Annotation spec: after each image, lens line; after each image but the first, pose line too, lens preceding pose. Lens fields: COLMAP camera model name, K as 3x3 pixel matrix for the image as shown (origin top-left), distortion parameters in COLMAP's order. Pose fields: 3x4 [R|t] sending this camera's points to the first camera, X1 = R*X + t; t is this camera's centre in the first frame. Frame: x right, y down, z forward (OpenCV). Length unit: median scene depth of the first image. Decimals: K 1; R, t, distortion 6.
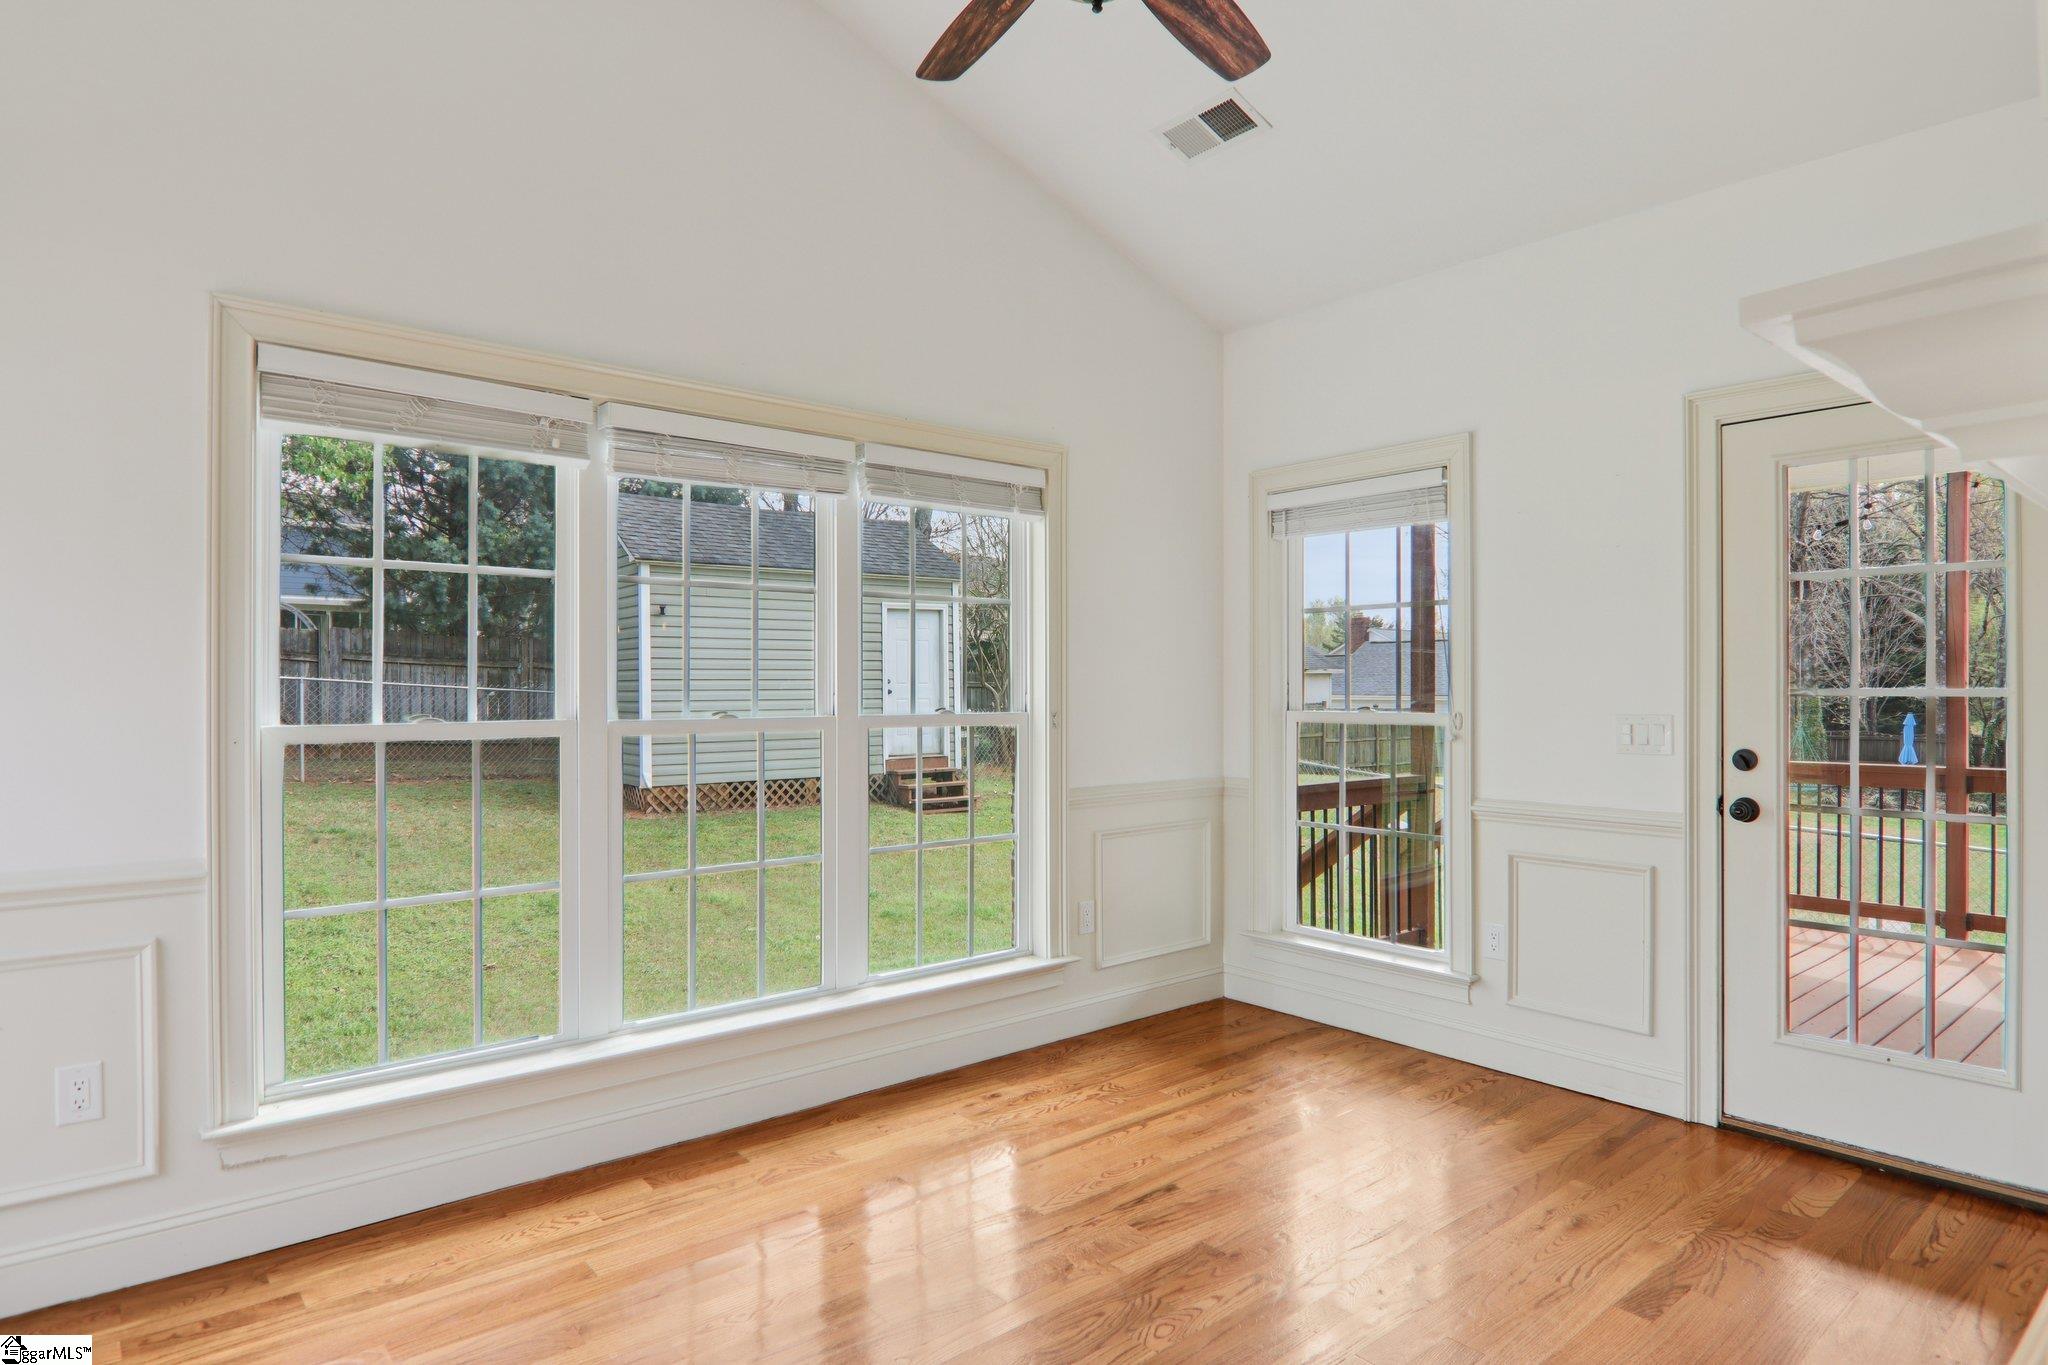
lens RADIAL K [[1129.4, 0, 1014.3], [0, 1129.4, 679.9], [0, 0, 1]] dist [0.003451, -0.018361]
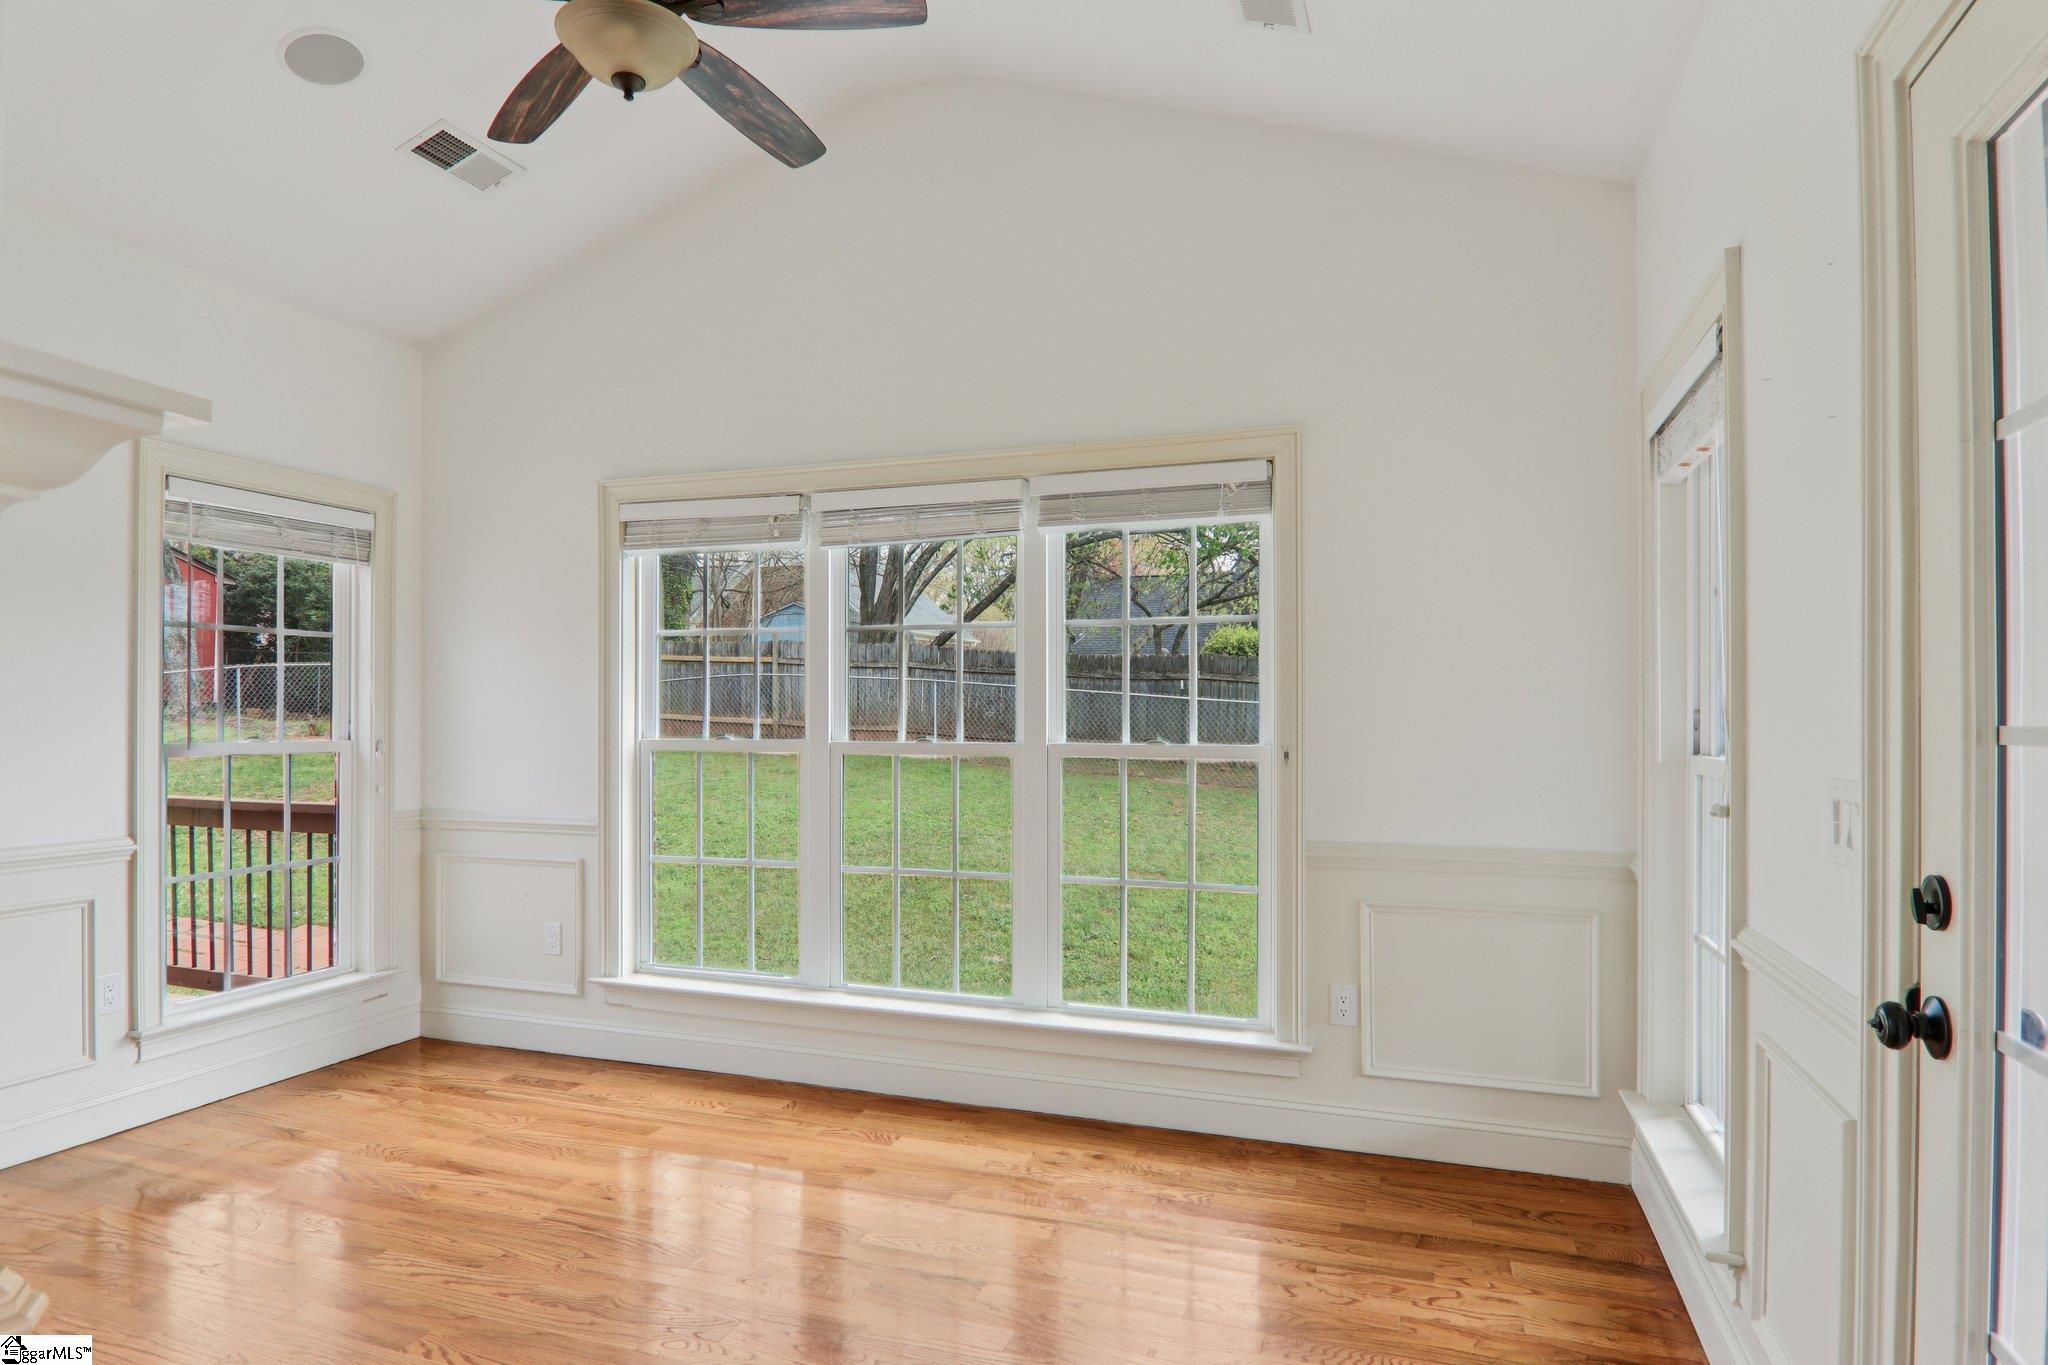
lens RADIAL K [[1129.4, 0, 1034.3], [0, 1129.4, 700.4], [0, 0, 1]] dist [0.003451, -0.018361]
pose [[0.520260, -0.007752, -0.853972, 0.757259], [0.003978, 0.999970, -0.006653, -0.000685], [0.853998, 0.000064, 0.520276, 0.476358]]
